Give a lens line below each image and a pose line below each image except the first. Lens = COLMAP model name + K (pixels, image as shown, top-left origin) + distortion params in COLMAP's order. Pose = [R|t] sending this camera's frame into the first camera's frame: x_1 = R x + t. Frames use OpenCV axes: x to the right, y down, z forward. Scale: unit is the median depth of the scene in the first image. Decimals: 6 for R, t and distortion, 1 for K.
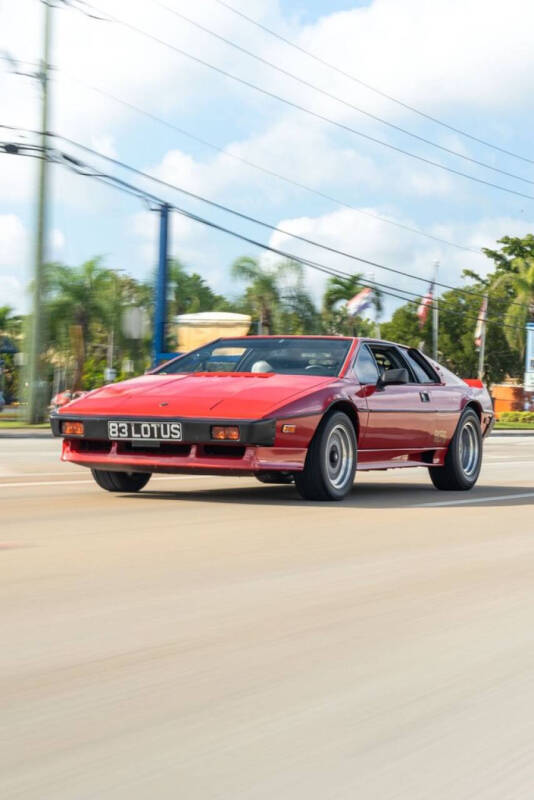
lens RADIAL K [[1219.0, 0, 267.0], [0, 1219.0, 400.0], [0, 0, 1]] dist [0.009286, 0.003796]
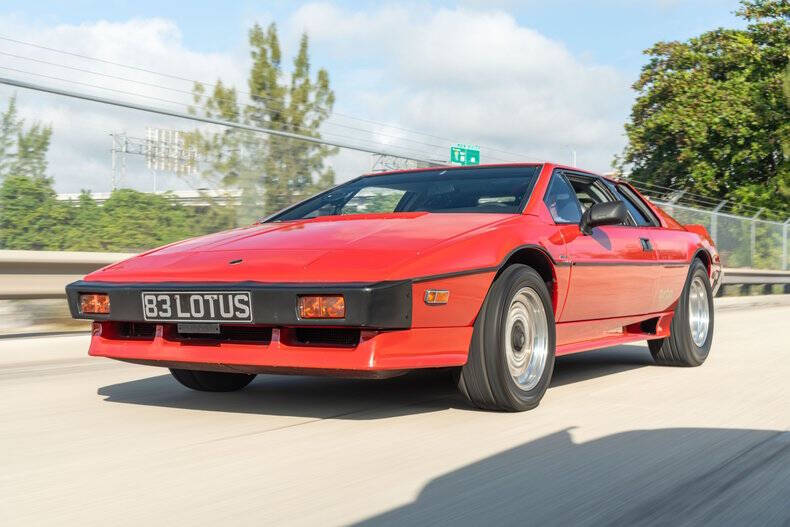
lens RADIAL K [[1096.7, 0, 395.0], [0, 1096.7, 263.5], [0, 0, 1]] dist [-0.000370, -0.014683]
pose [[0.997688, -0.031106, -0.060421, 0.028808], [0.030930, 0.999514, -0.003849, 0.009331], [0.060511, 0.001971, 0.998166, 0.467888]]
